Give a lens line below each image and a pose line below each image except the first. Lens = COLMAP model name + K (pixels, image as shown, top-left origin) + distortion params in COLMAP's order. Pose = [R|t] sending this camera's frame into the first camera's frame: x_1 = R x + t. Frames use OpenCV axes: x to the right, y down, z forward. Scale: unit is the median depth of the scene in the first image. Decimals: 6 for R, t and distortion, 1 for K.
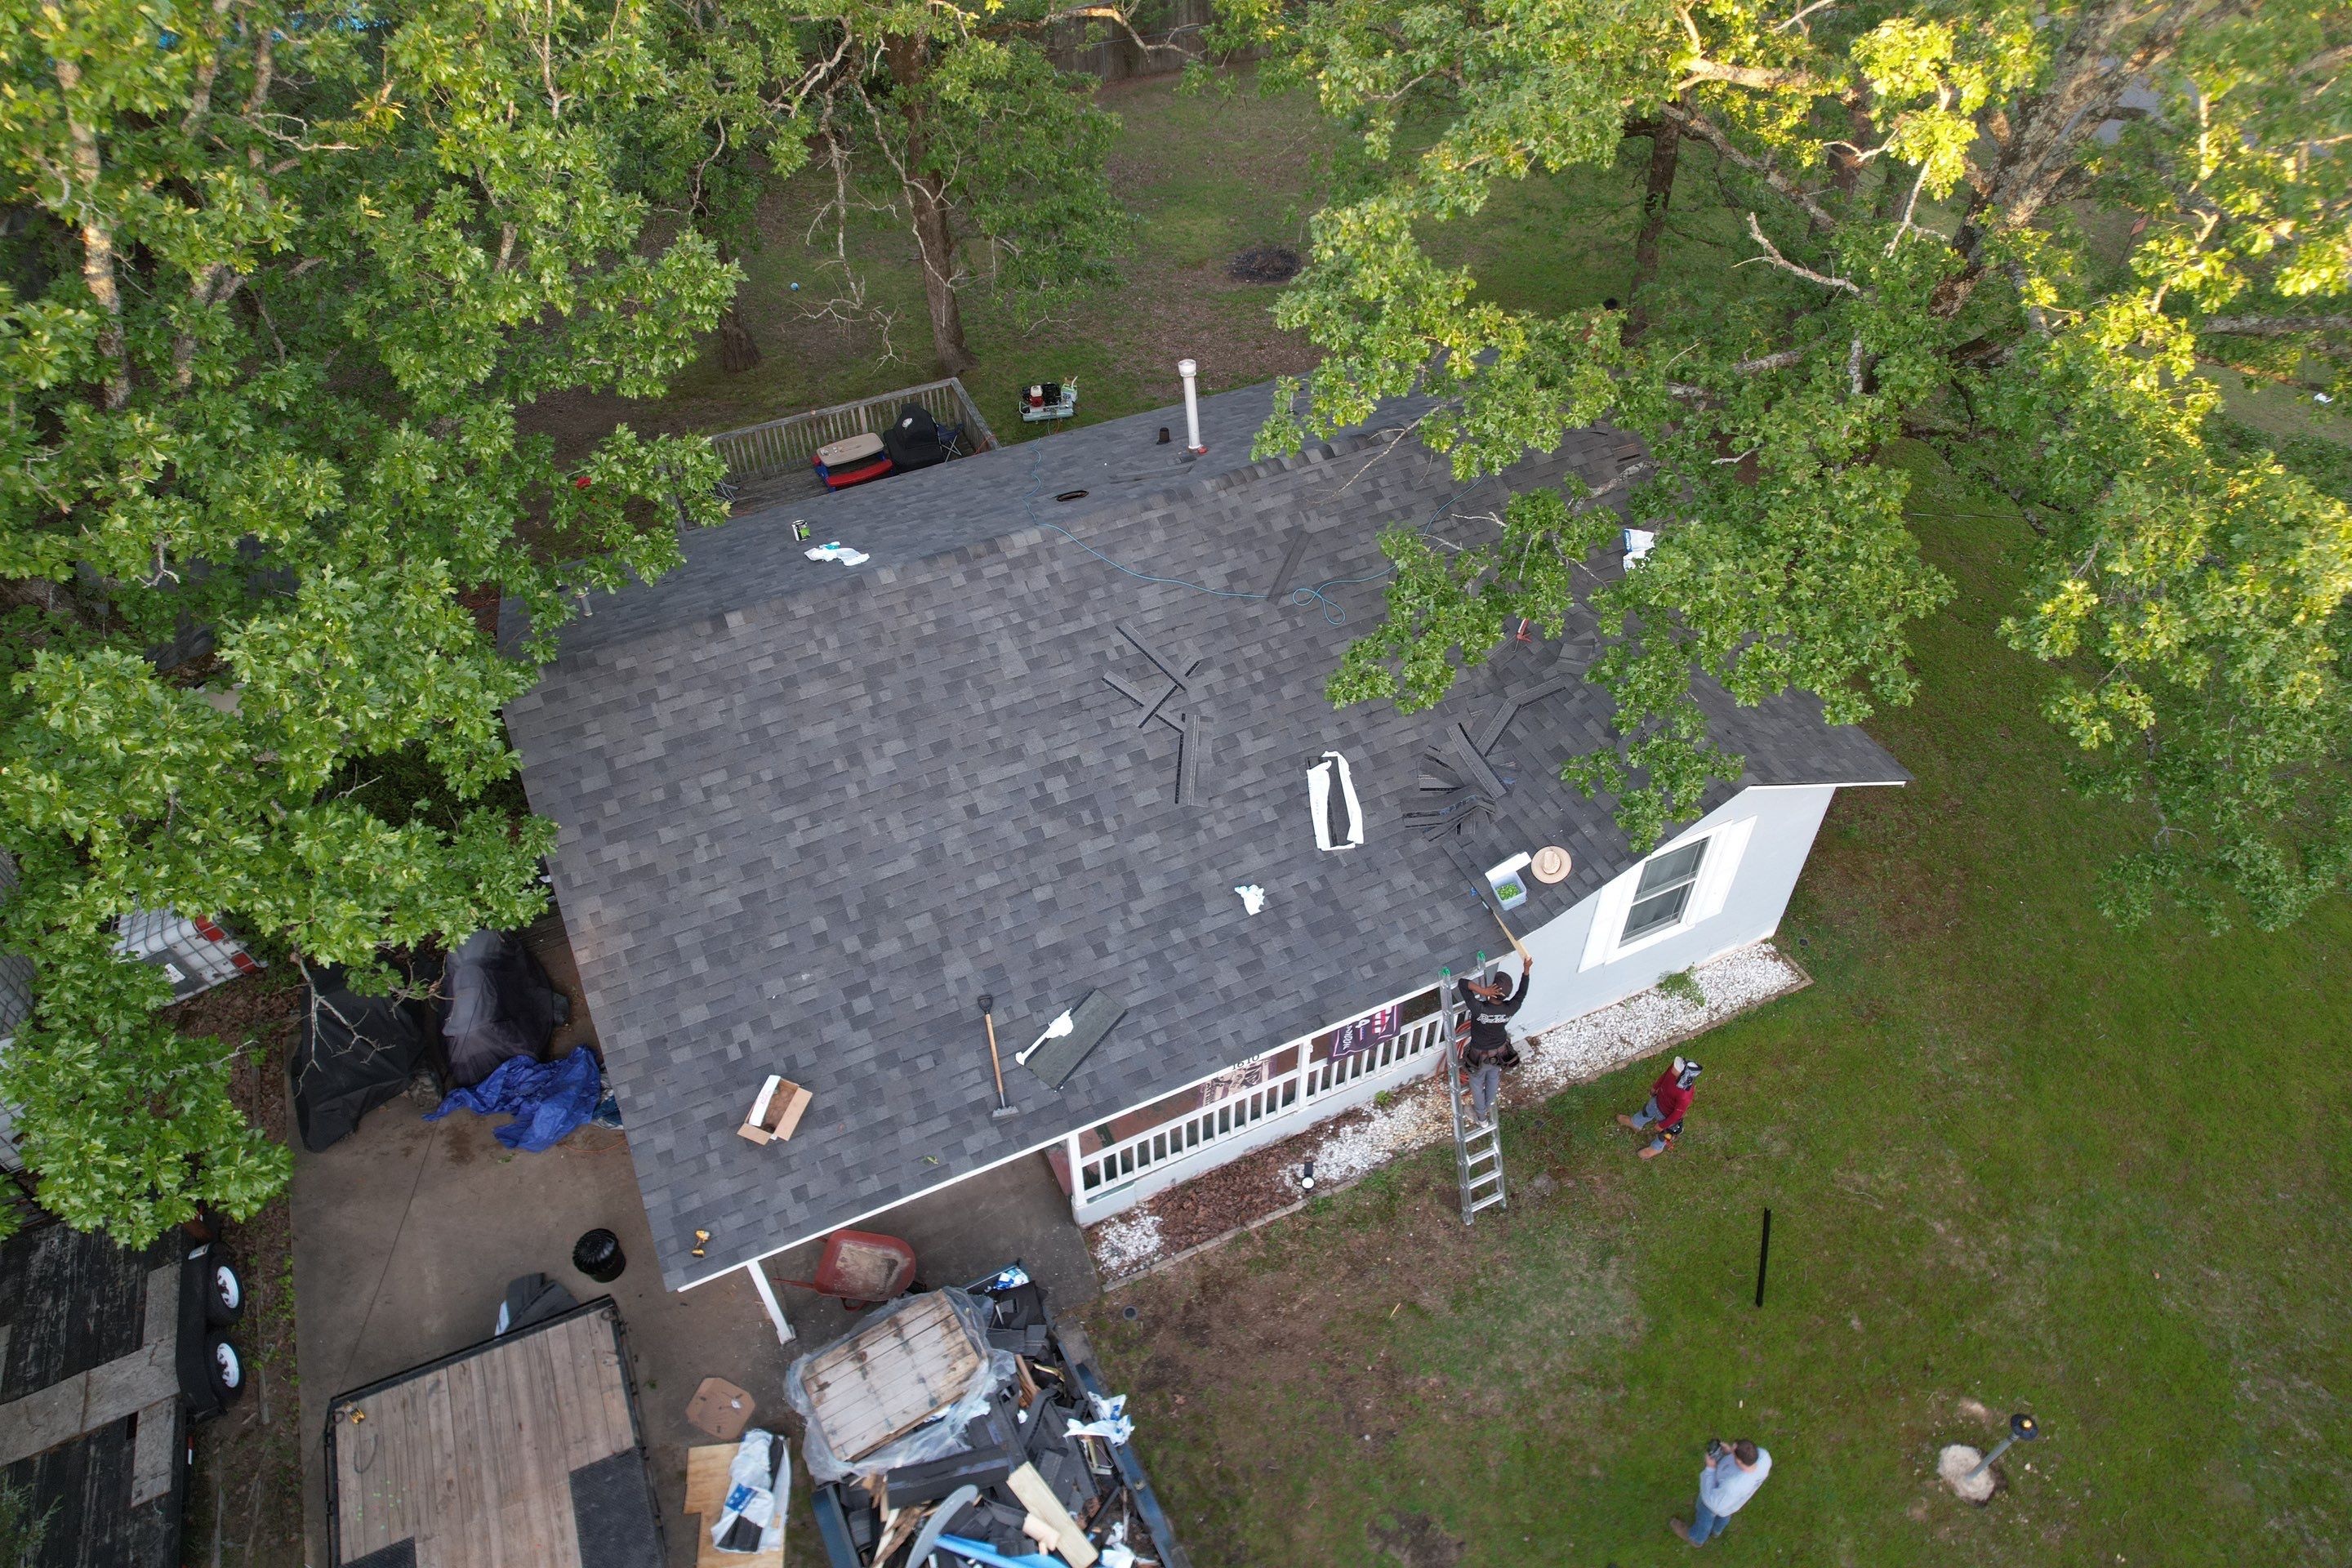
lens RADIAL K [[1512.3, 0, 1186.1], [0, 1512.3, 782.2], [0, 0, 1]] dist [-0.075987, 0.063574]
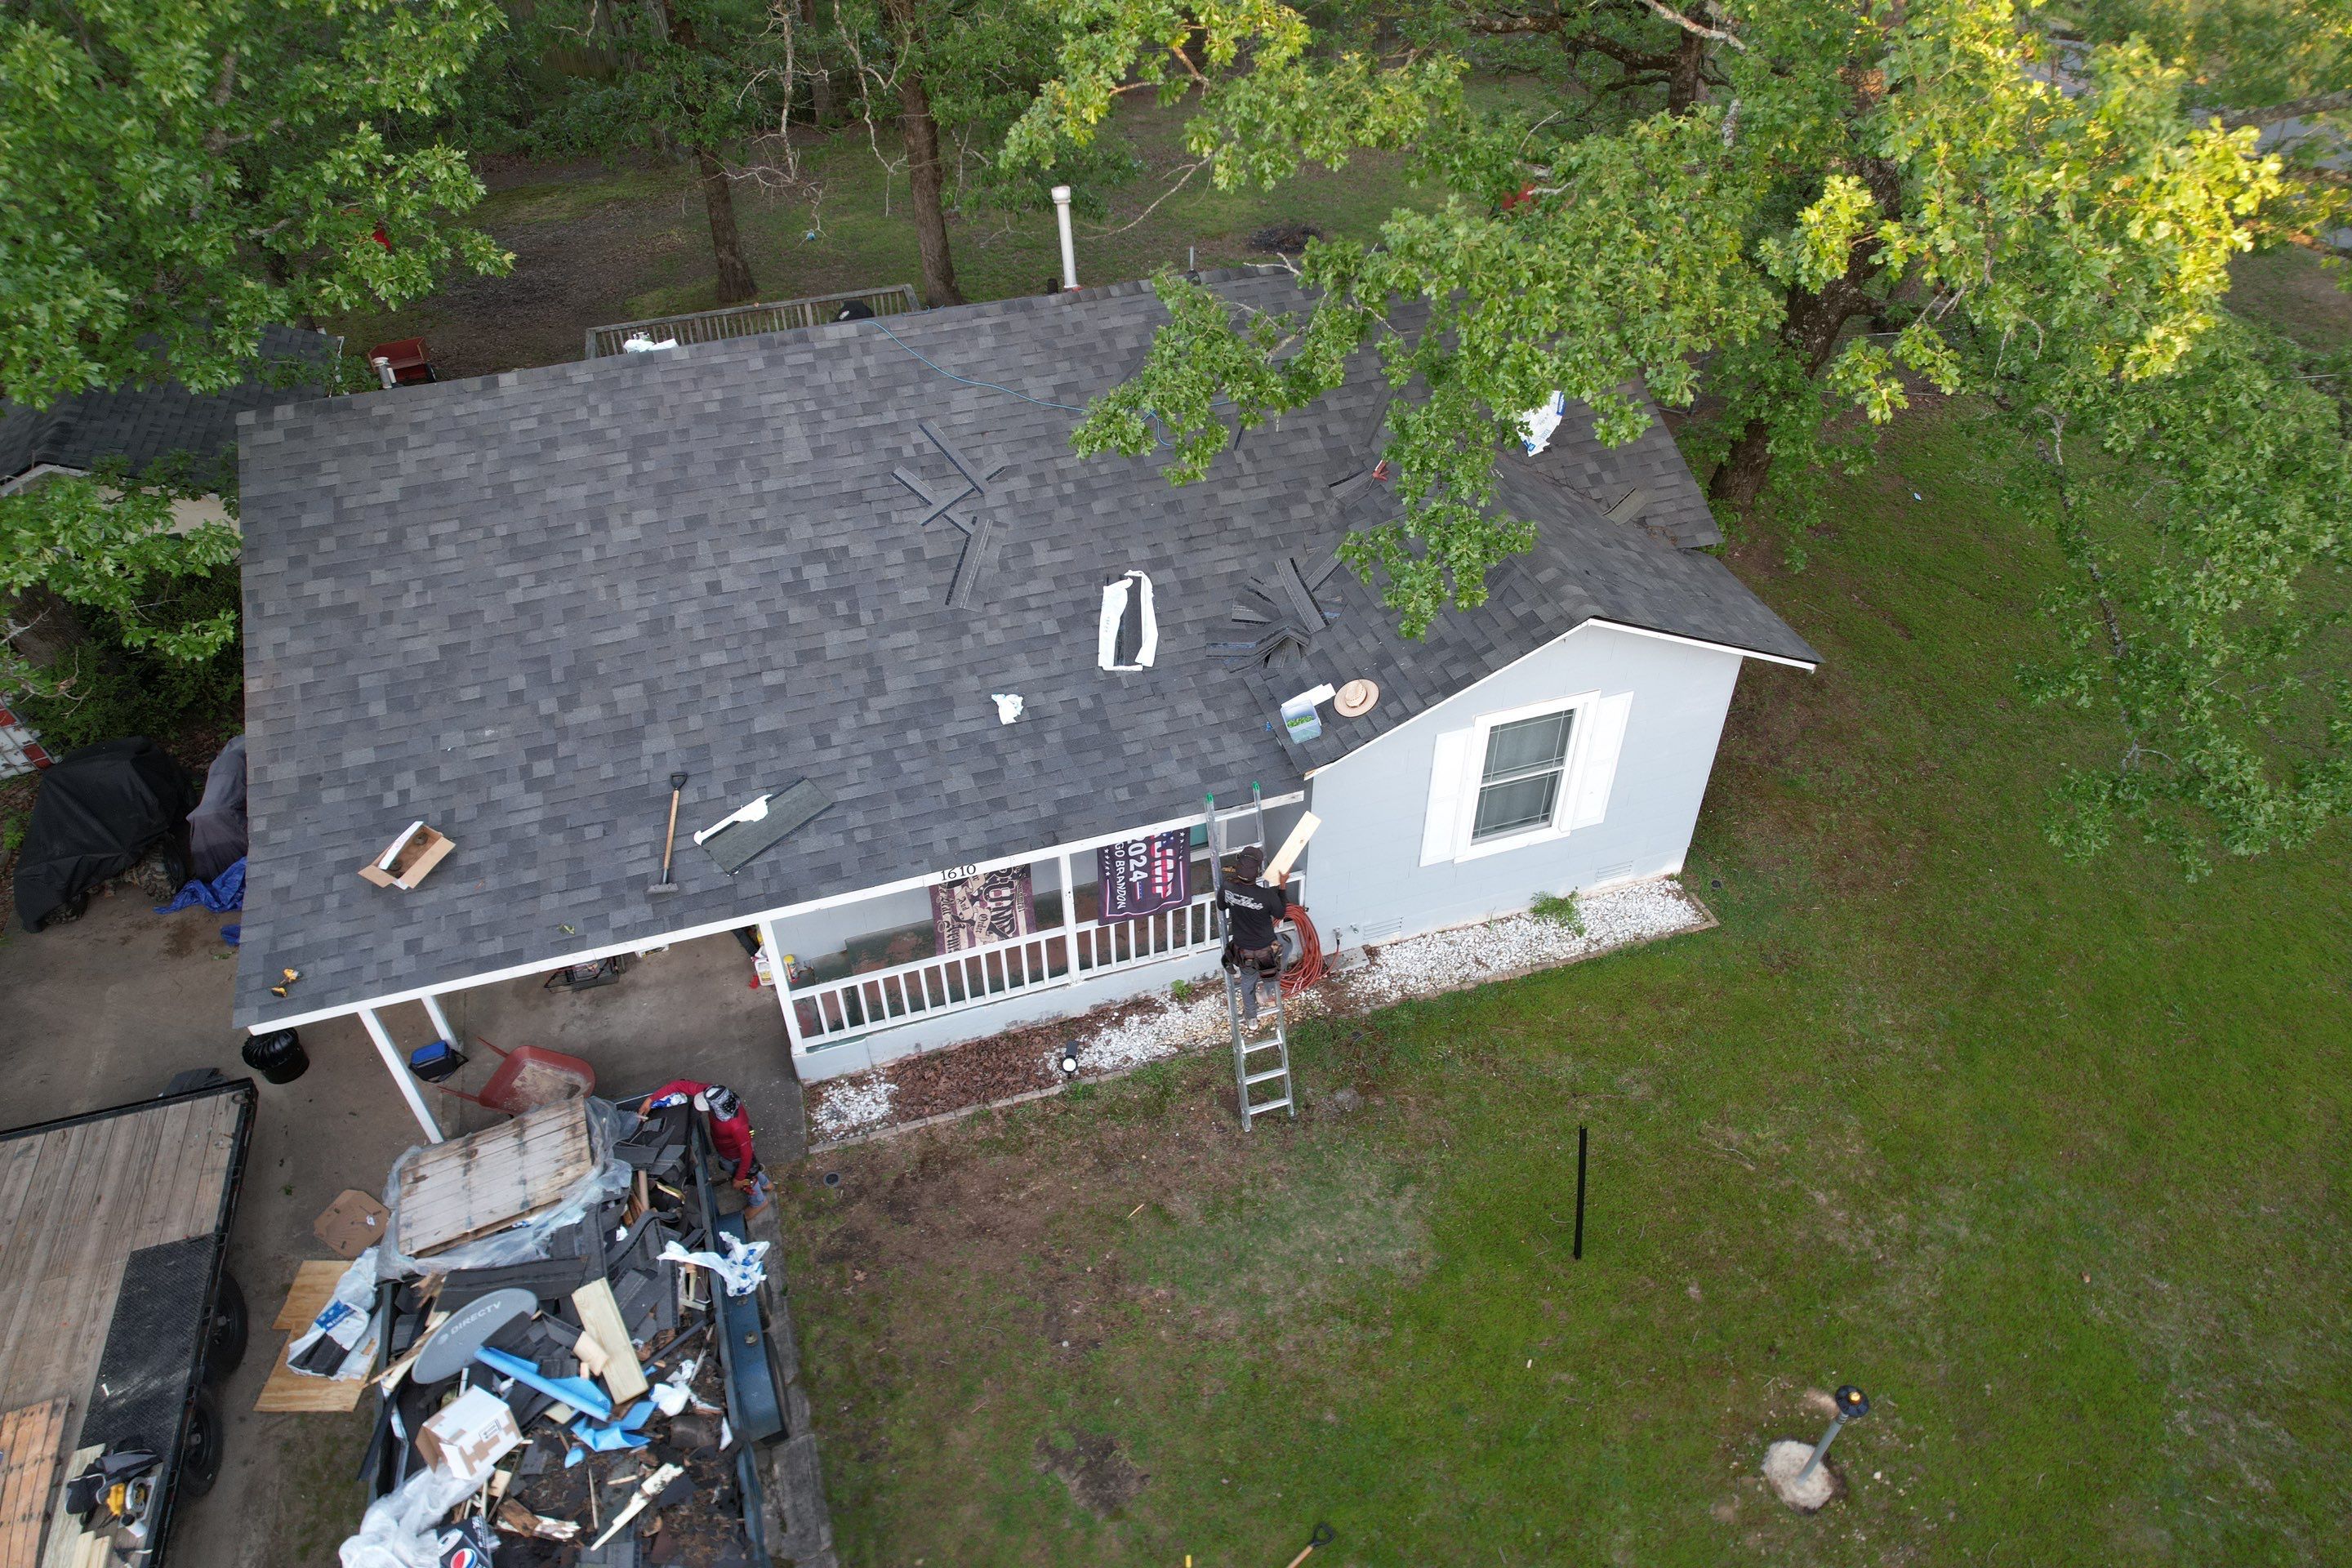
lens RADIAL K [[1512.3, 0, 1186.1], [0, 1512.3, 782.2], [0, 0, 1]] dist [-0.075987, 0.063574]
pose [[0.992476, 0.083380, -0.089663, 0.225023], [-0.090215, 0.993088, -0.075079, 0.174193], [0.082783, 0.082603, 0.993138, 0.139963]]
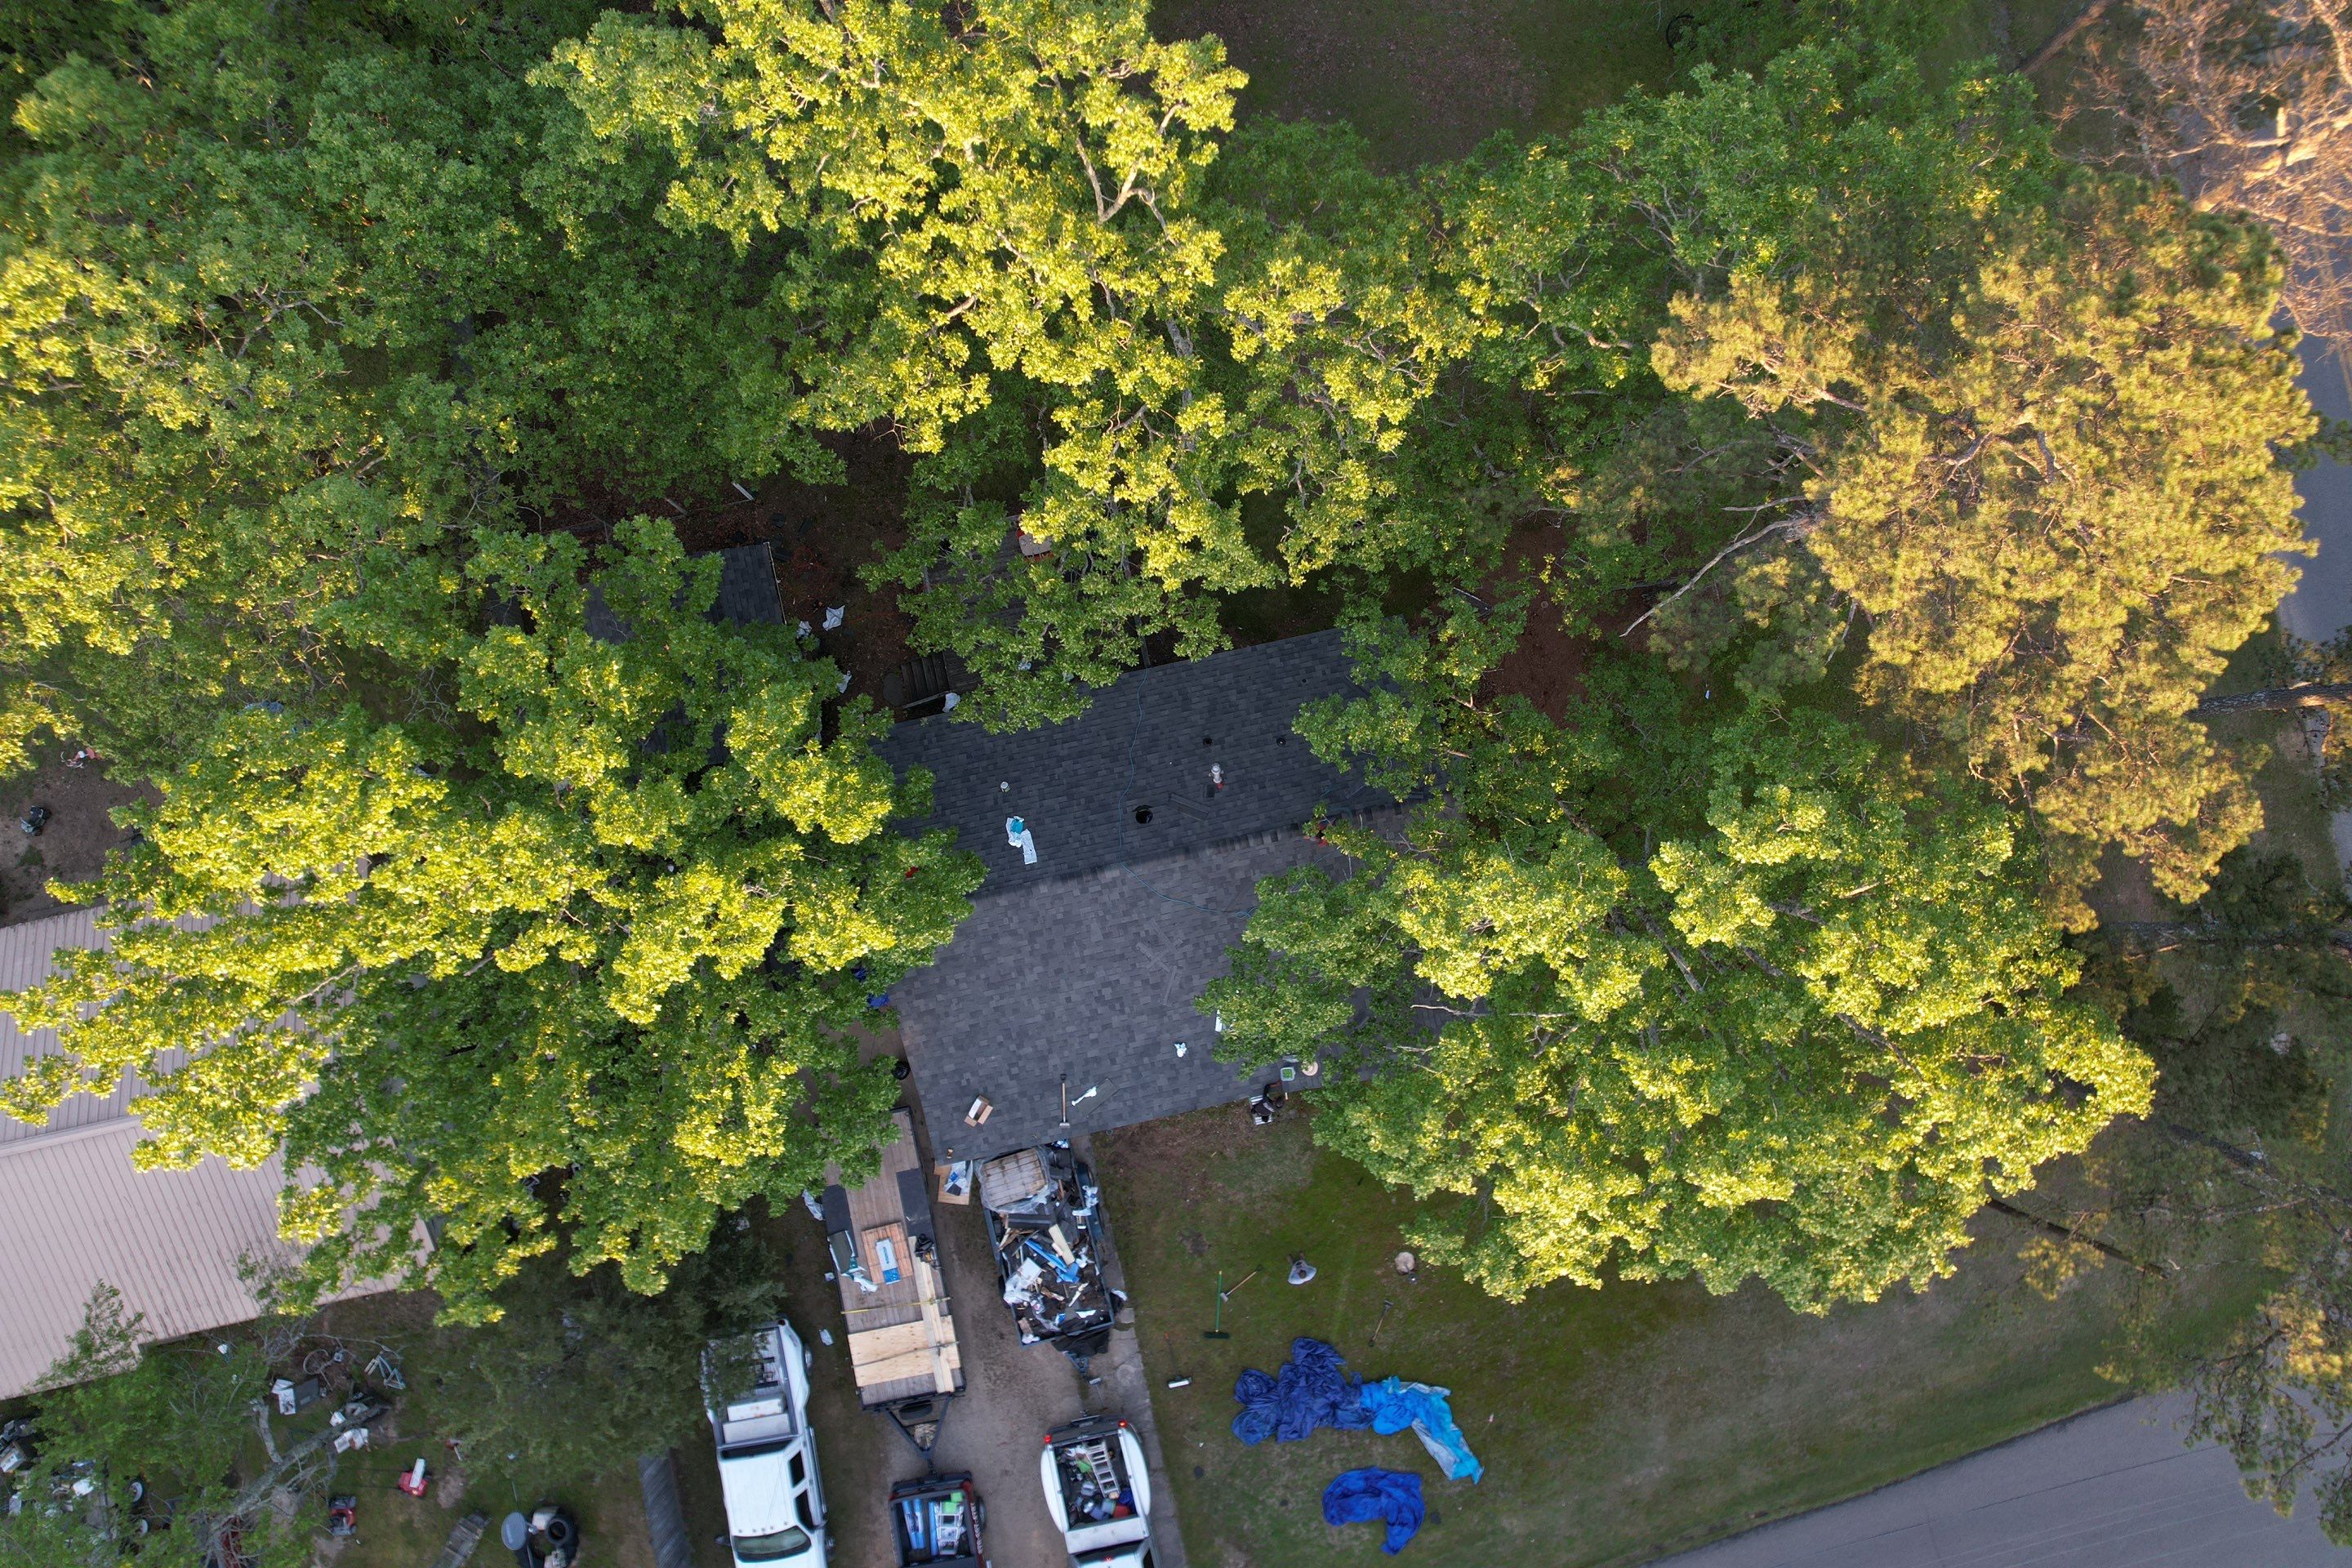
lens RADIAL K [[1512.3, 0, 1186.1], [0, 1512.3, 782.2], [0, 0, 1]] dist [-0.075987, 0.063574]
pose [[0.976610, 0.214957, -0.005204, -0.025173], [-0.158316, 0.735227, 0.659073, -1.753120], [0.145498, -0.642833, 0.752061, -0.491811]]
